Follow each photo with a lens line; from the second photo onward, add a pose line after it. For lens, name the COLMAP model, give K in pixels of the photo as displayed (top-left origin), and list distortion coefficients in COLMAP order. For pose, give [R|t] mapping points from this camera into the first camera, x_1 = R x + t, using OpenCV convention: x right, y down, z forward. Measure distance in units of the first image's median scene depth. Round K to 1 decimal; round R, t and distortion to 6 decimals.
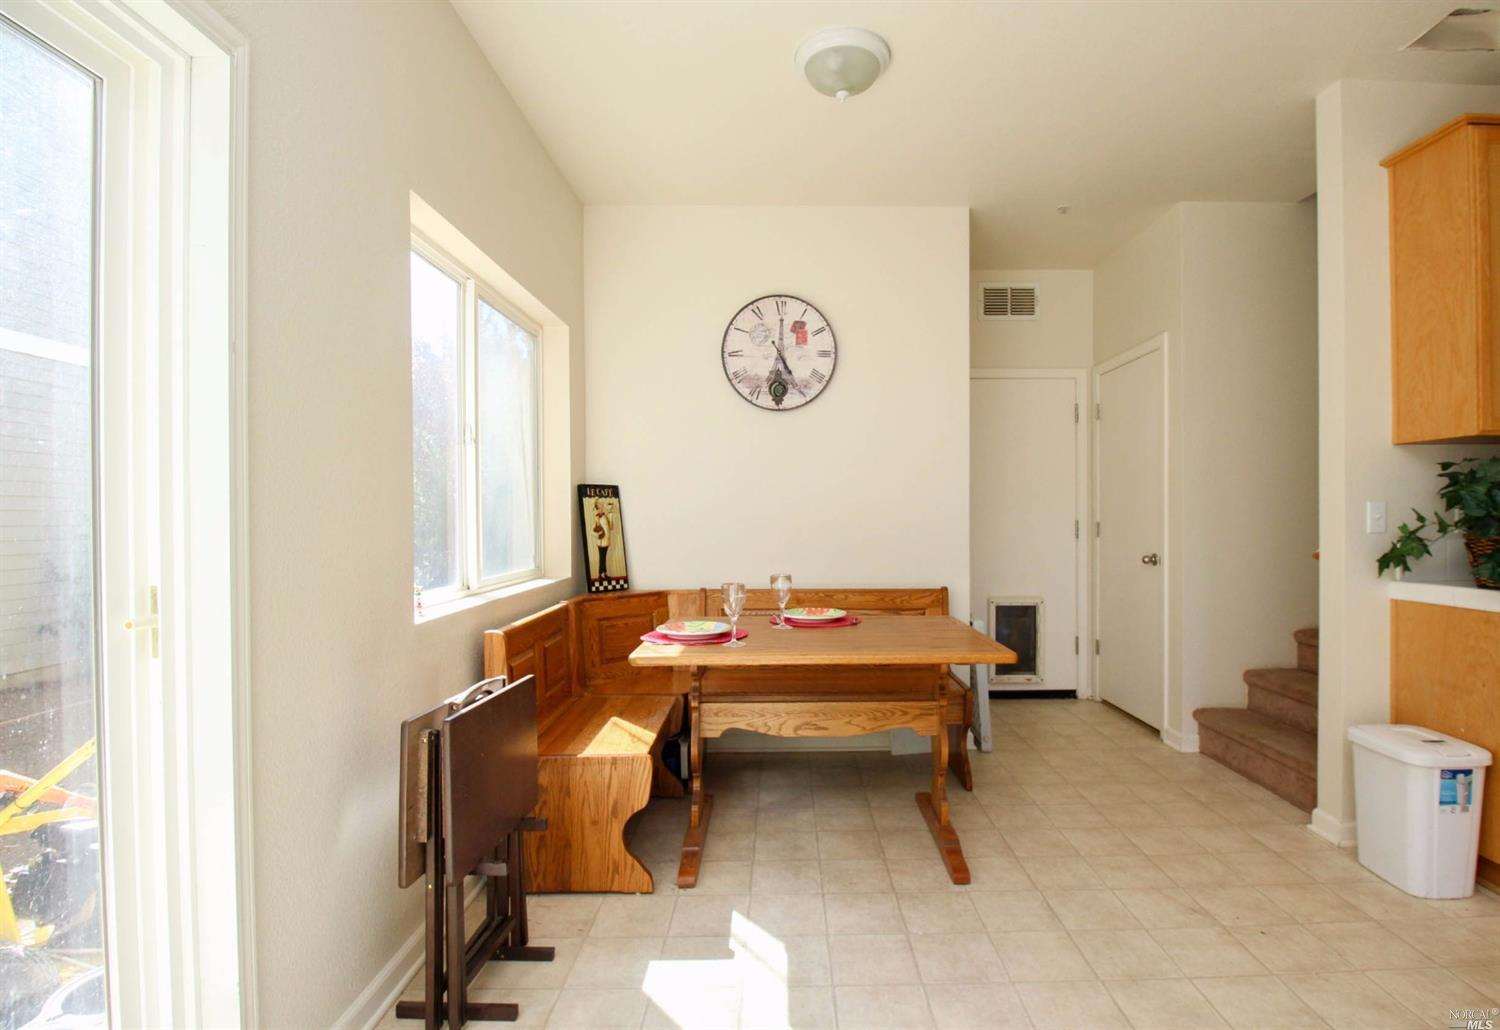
lens RADIAL K [[734.5, 0, 794.0], [0, 734.5, 521.8], [0, 0, 1]] dist [0.000687, -0.014875]
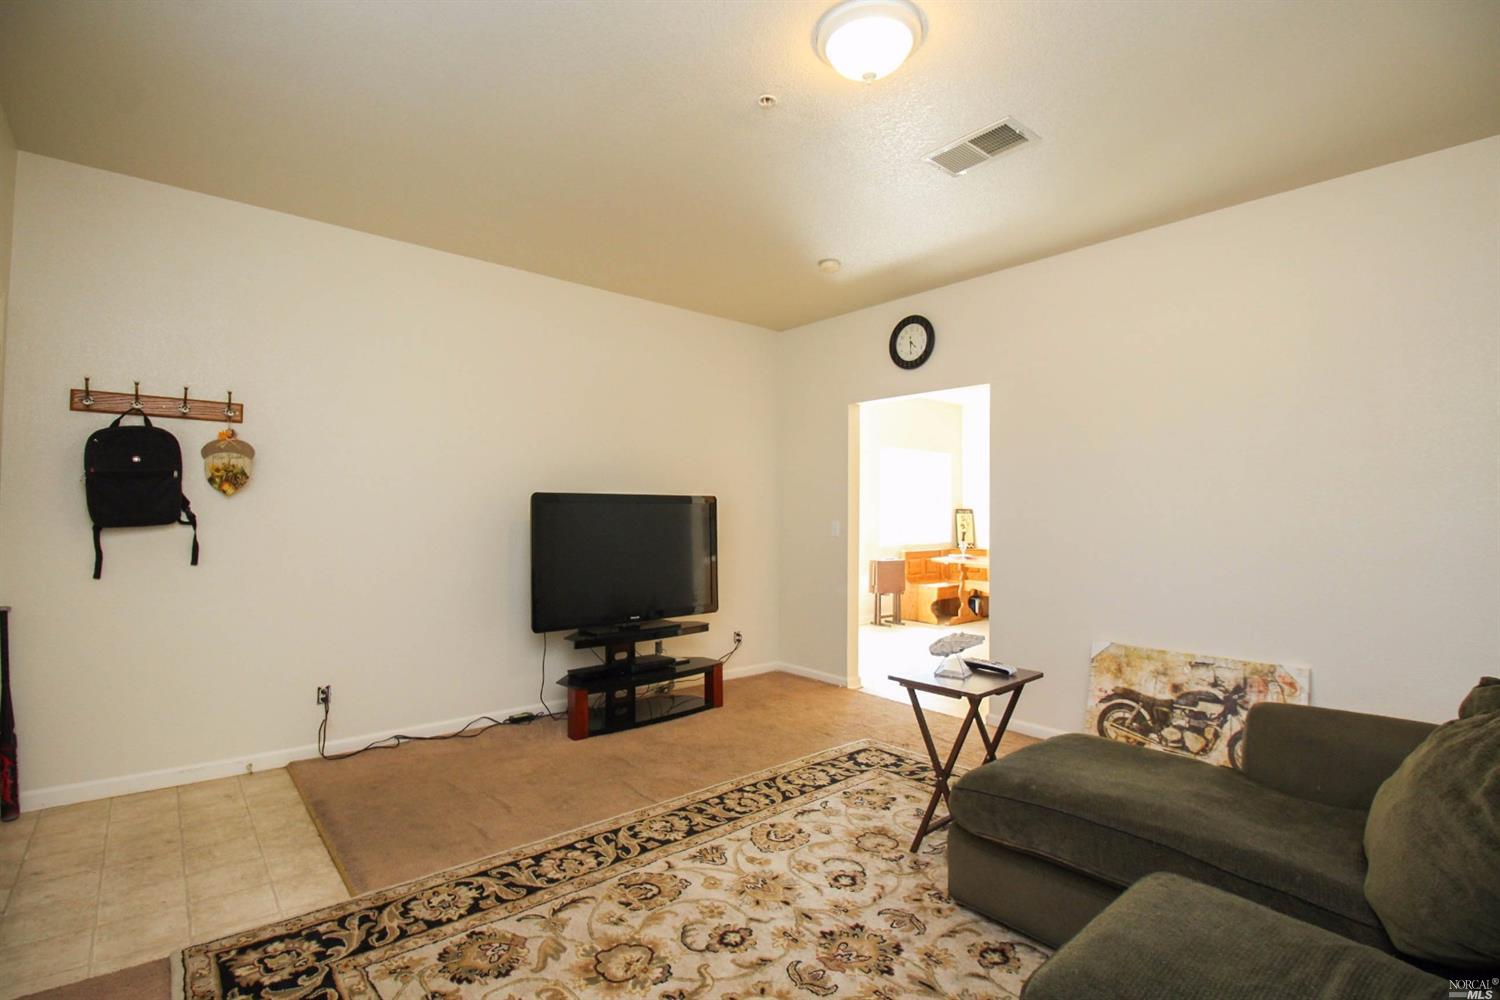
lens RADIAL K [[696.3, 0, 750.0], [0, 696.3, 496.4], [0, 0, 1]] dist [-0.010984, -0.000374]
pose [[0.636840, -0.006718, -0.770967, 1.226009], [-0.018909, 0.999525, -0.024329, -0.019466], [0.770764, 0.030072, 0.636410, -1.262713]]
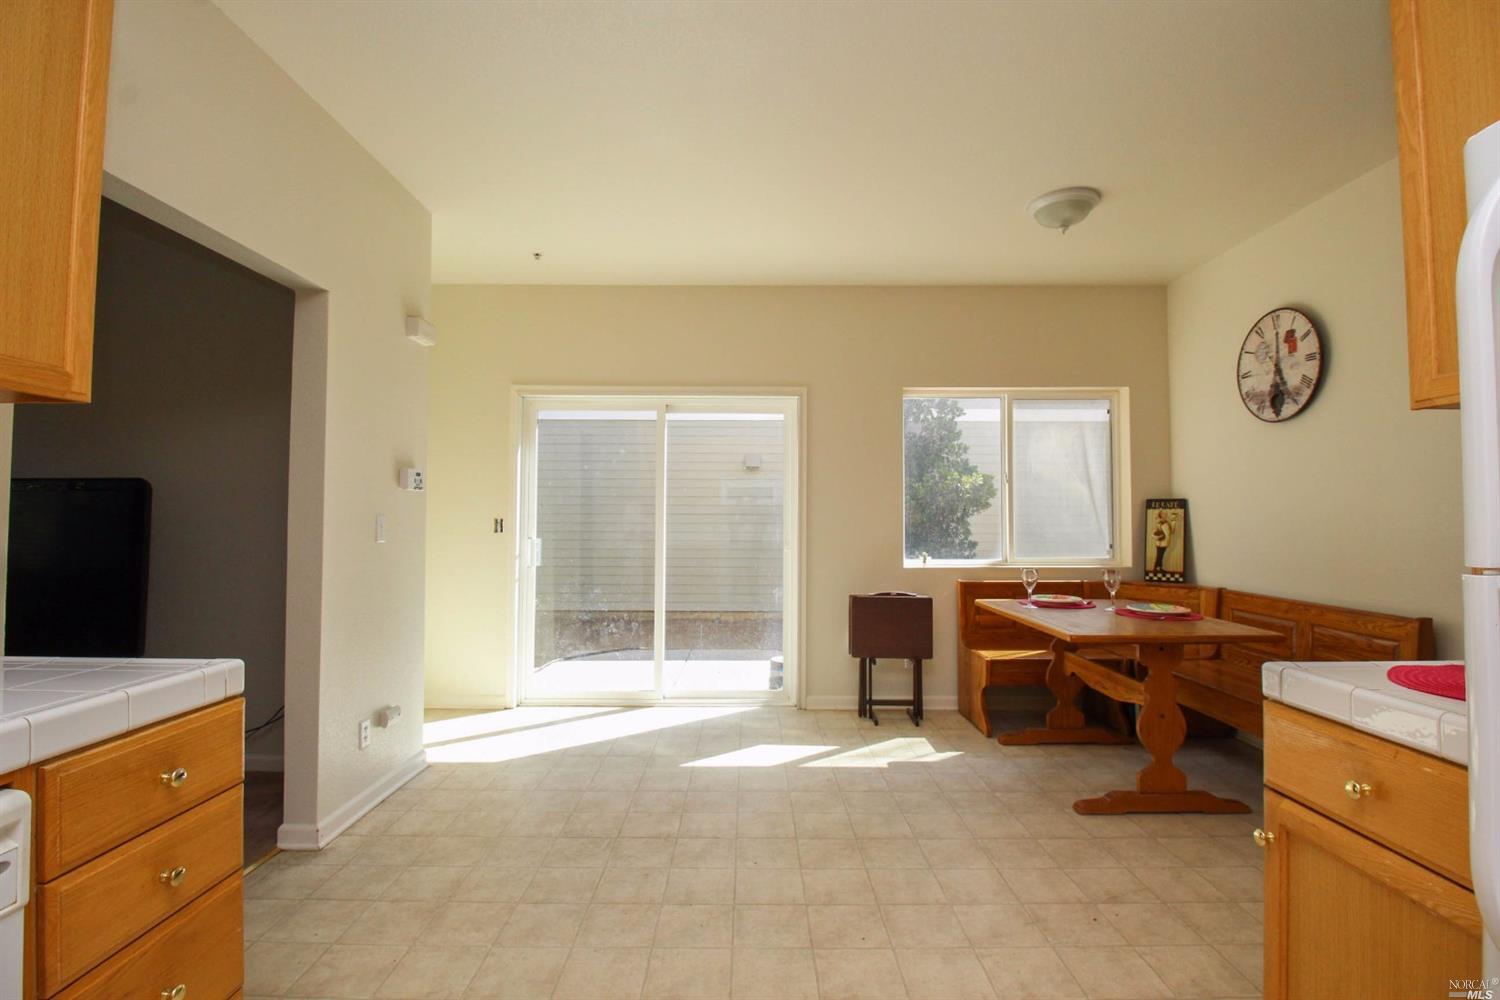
lens RADIAL K [[707.2, 0, 749.8], [0, 707.2, 496.0], [0, 0, 1]] dist [0.001044, -0.014196]
pose [[-0.017381, -0.025231, -0.999531, 0.995430], [-0.011043, 0.999625, -0.025041, -0.016467], [0.999788, 0.010603, -0.017653, 0.293690]]
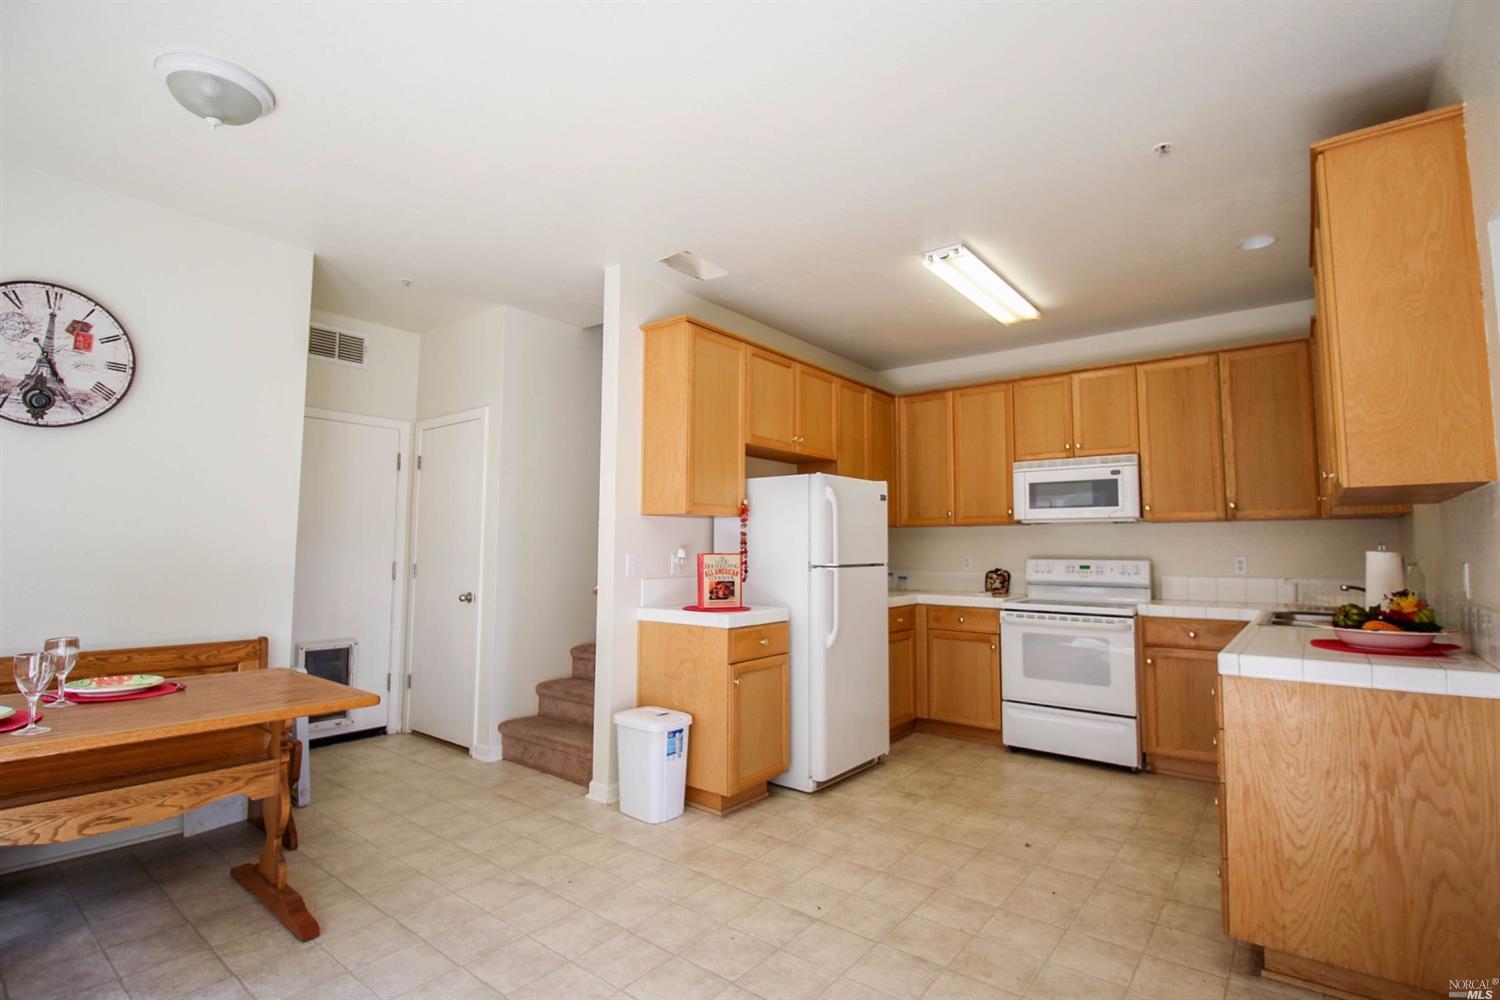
lens RADIAL K [[707.2, 0, 749.8], [0, 707.2, 496.0], [0, 0, 1]] dist [0.001044, -0.014196]
pose [[0.632253, 0.068165, 0.771758, -0.112136], [-0.004941, 0.996457, -0.083963, -0.018468], [-0.774747, 0.049273, 0.630349, -0.059445]]
